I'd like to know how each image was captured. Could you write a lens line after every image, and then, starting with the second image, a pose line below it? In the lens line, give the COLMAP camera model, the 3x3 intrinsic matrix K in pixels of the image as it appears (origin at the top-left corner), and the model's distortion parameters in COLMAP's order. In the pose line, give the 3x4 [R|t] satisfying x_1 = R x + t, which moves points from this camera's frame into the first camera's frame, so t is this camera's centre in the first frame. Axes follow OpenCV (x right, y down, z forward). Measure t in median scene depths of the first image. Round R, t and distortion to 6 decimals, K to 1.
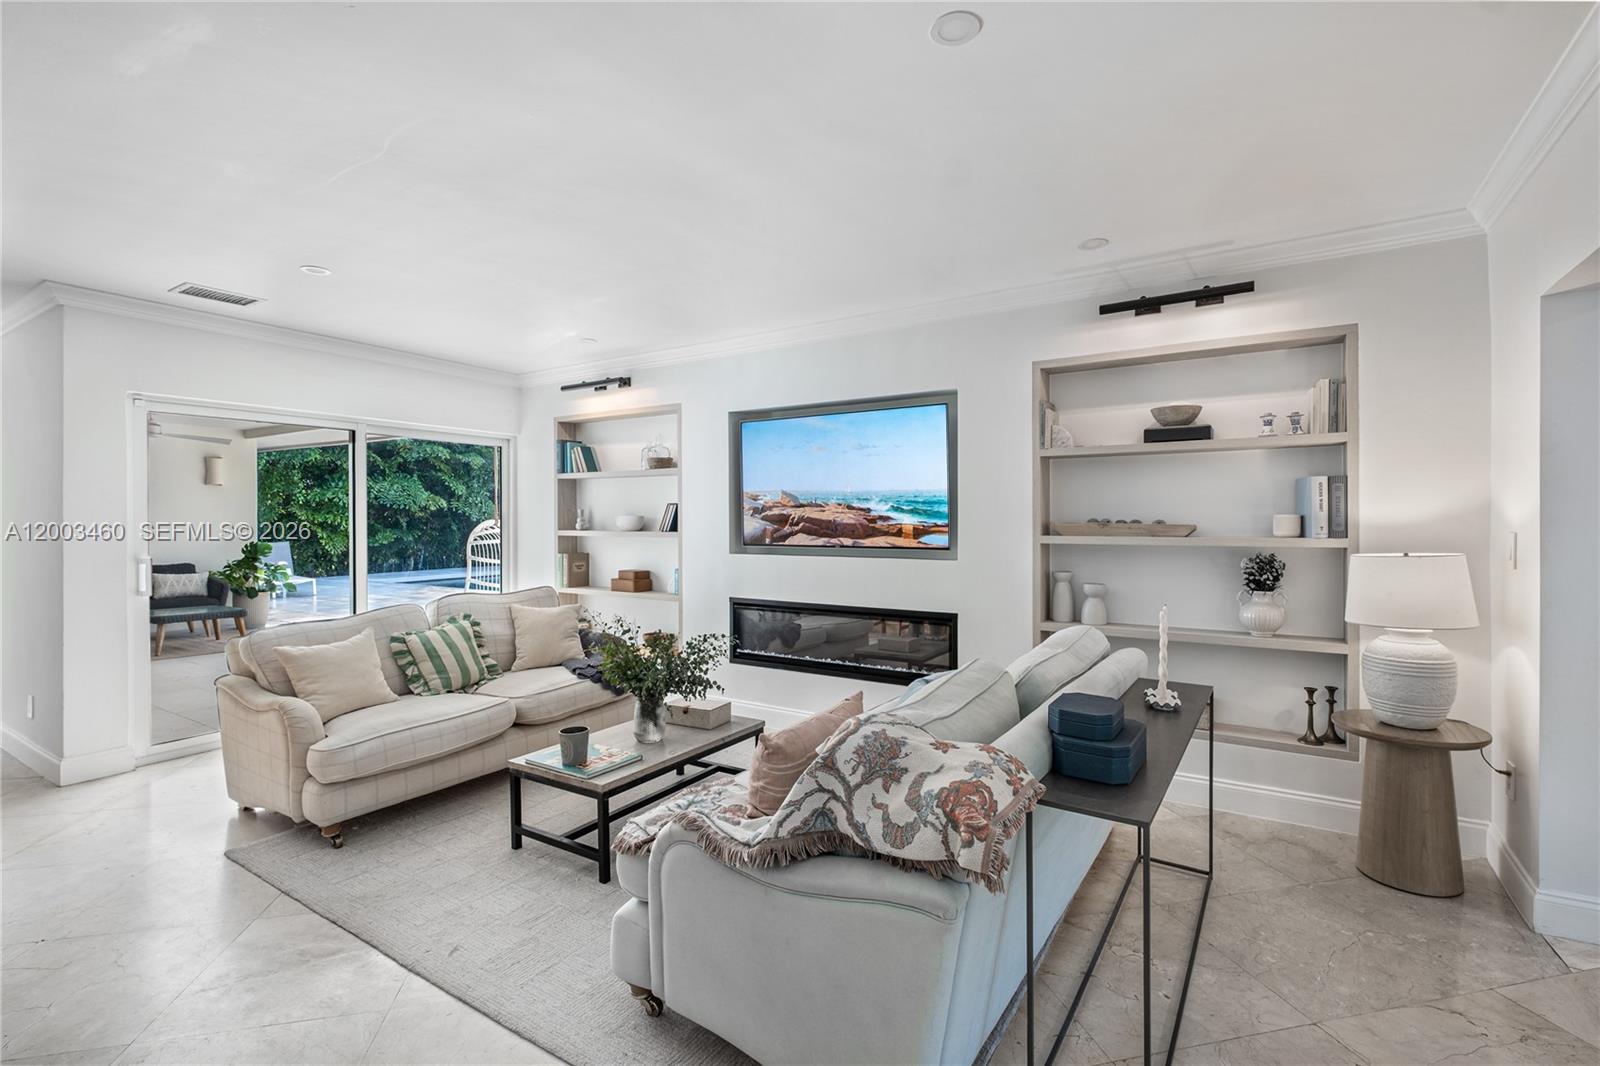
lens RADIAL K [[714.8, 0, 803.0], [0, 714.8, 524.7], [0, 0, 1]] dist [0.003089, -0.004592]
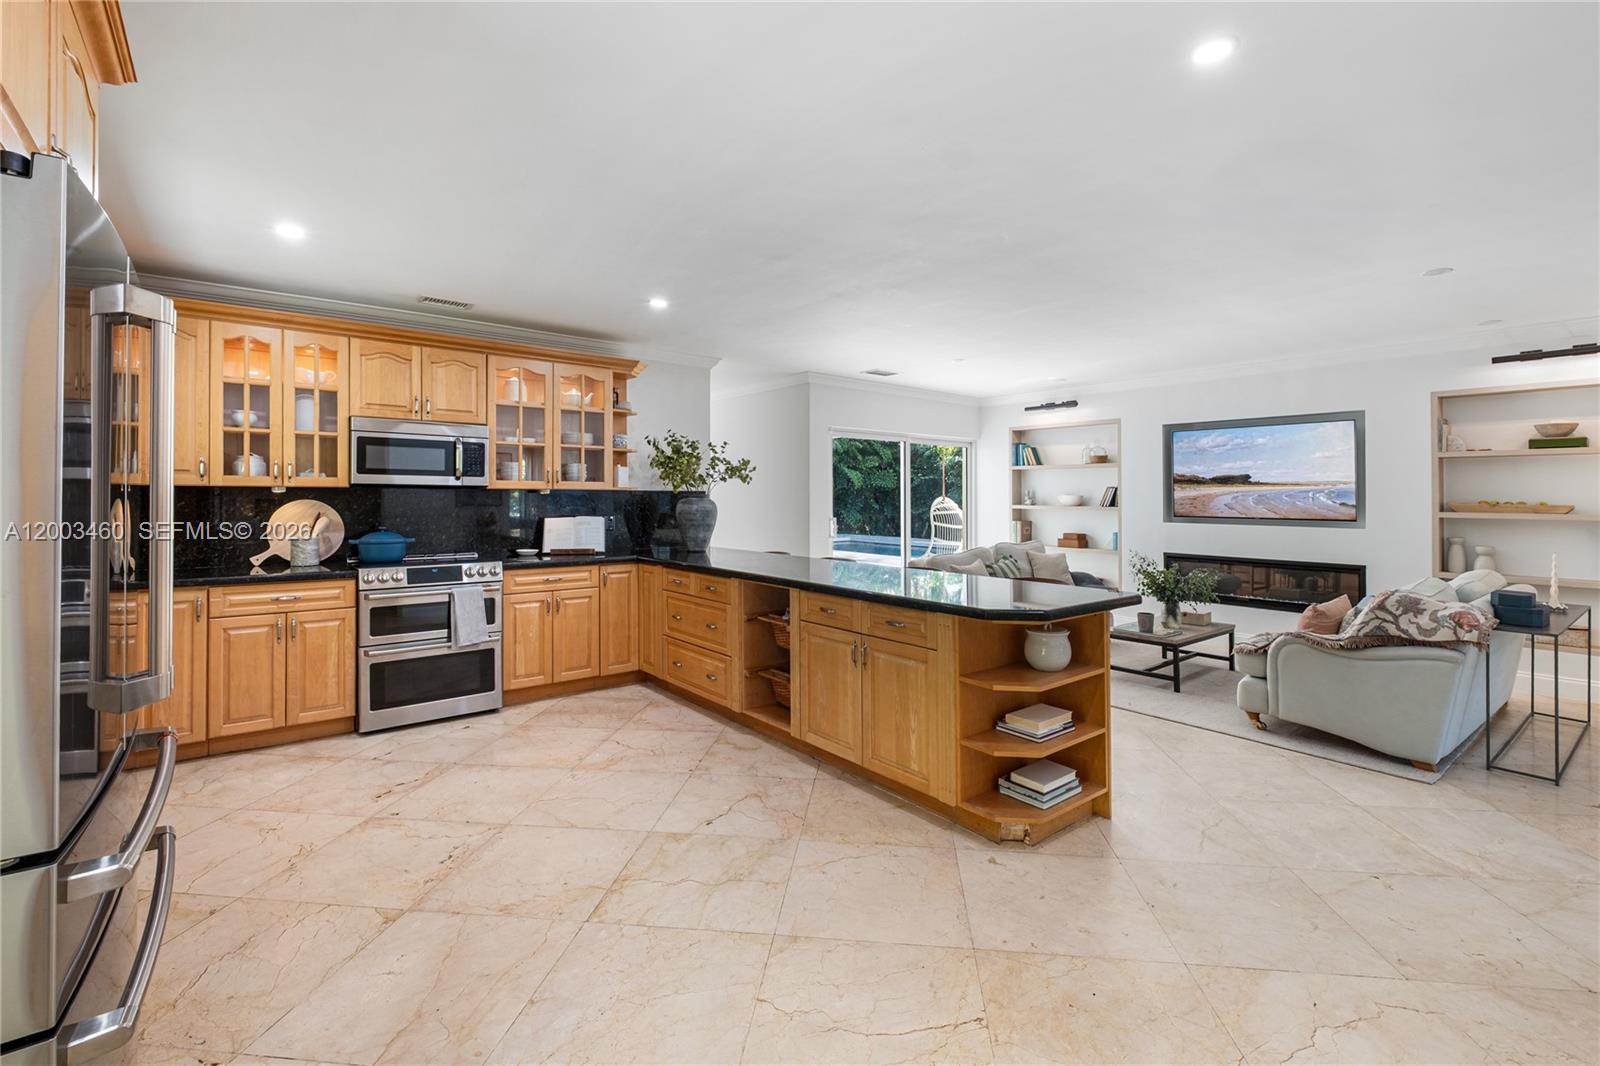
lens RADIAL K [[714.8, 0, 808.5], [0, 714.8, 489.3], [0, 0, 1]] dist [0.003089, -0.004592]
pose [[0.953588, 0.003980, -0.301087, -0.328599], [-0.008894, 0.999849, -0.014952, 0.001561], [0.300982, 0.016936, 0.953479, -0.560411]]
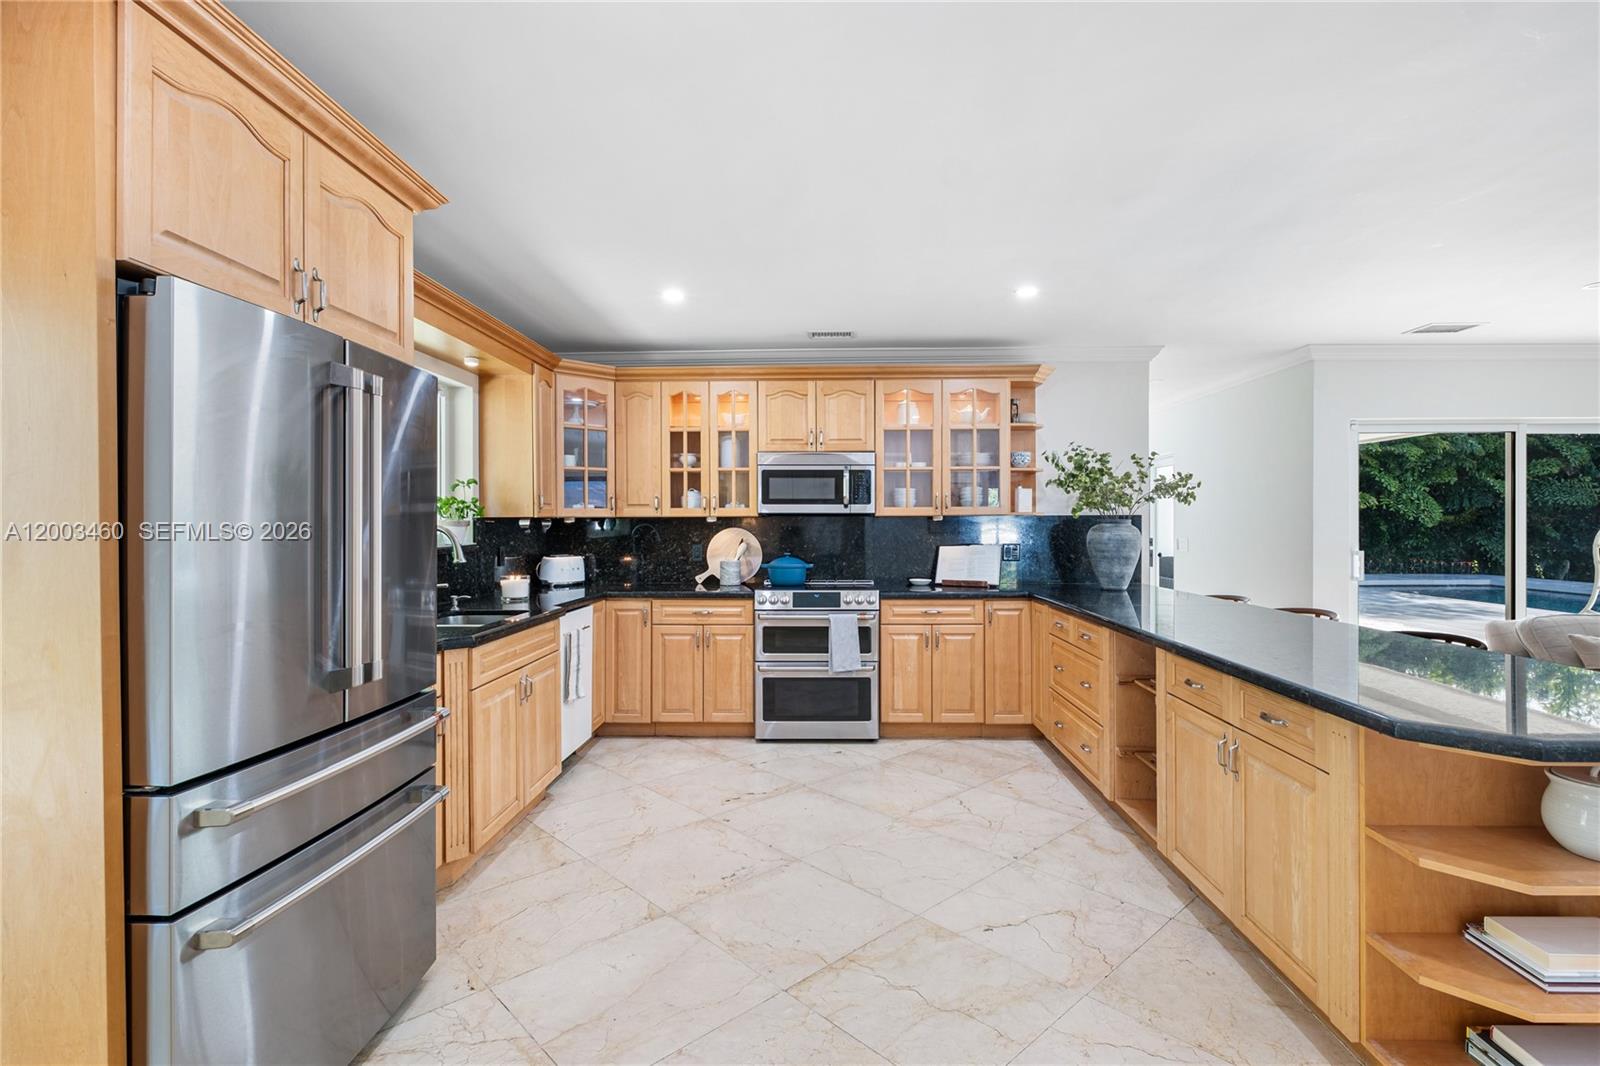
lens RADIAL K [[758.2, 0, 807.9], [0, 758.2, 529.2], [0, 0, 1]] dist [0.000060, -0.002147]
pose [[0.524829, 0.007960, -0.851171, -0.225395], [-0.002524, 0.999966, 0.007795, 0.000270], [0.851204, -0.001943, 0.524831, -0.390610]]
